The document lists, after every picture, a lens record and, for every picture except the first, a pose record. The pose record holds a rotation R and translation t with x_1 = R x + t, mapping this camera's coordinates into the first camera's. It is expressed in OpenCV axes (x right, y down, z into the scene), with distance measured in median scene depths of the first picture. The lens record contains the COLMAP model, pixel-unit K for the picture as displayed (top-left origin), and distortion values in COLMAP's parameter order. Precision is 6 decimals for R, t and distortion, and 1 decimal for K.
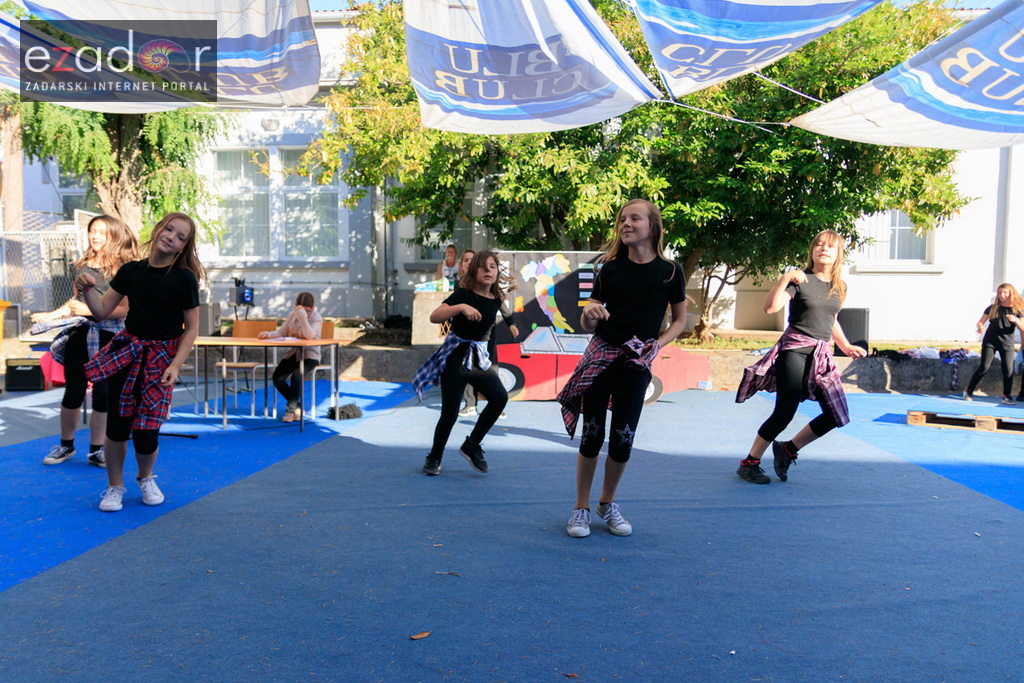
lens RADIAL K [[803.7, 0, 493.6], [0, 803.7, 346.5], [0, 0, 1]] dist [0.001202, 0.007557]
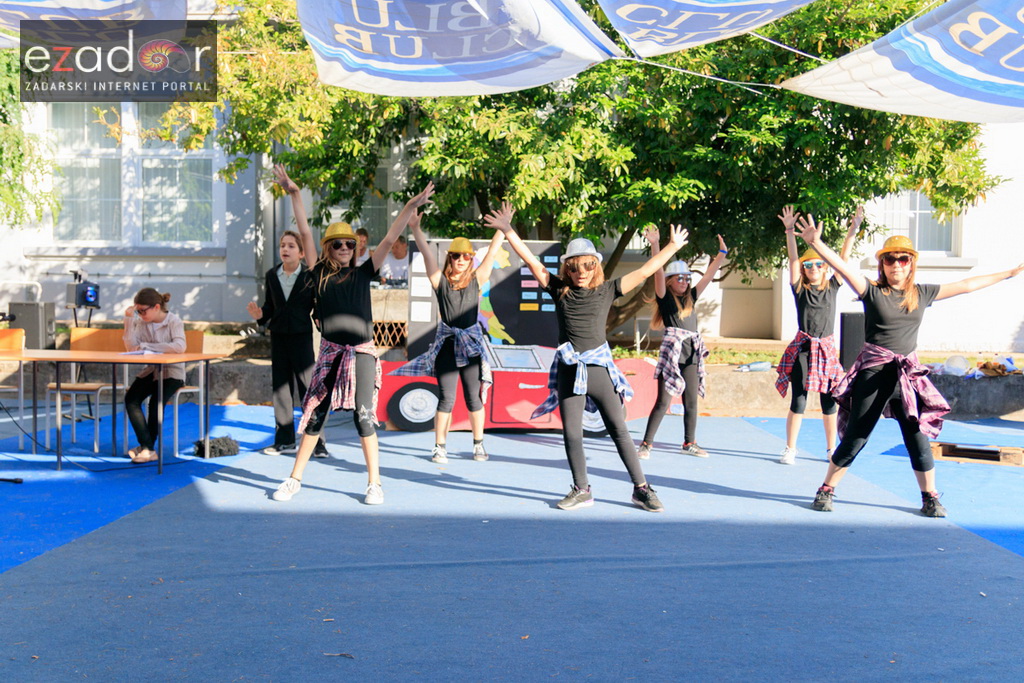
lens RADIAL K [[1054.3, 0, 497.5], [0, 1054.3, 344.1], [0, 0, 1]] dist [-0.074058, 0.176824]
pose [[0.997459, 0.001930, 0.071221, 0.009564], [-0.001324, 0.999962, -0.008561, -0.007442], [-0.071235, 0.008445, 0.997424, -0.022519]]
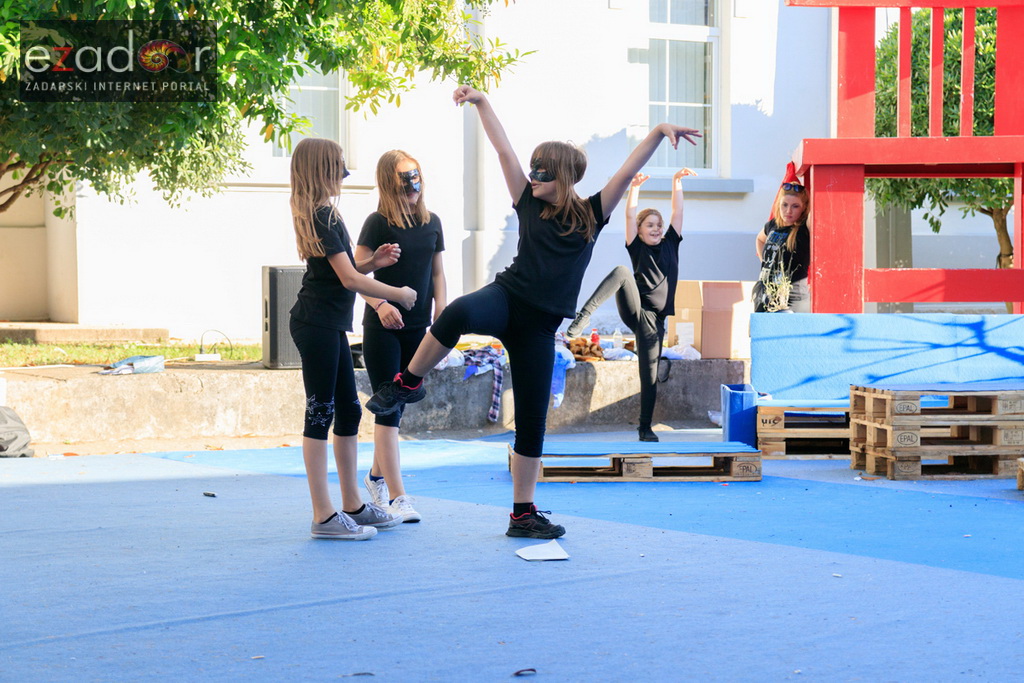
lens RADIAL K [[2382.9, 0, 512.0], [0, 2382.9, 341.5], [0, 0, 1]] dist [-0.005281, -0.309353]
pose [[0.782651, -0.027601, 0.621849, -0.365073], [0.037823, 0.999279, -0.003251, 0.006246], [-0.621311, 0.026065, 0.783130, -0.189455]]
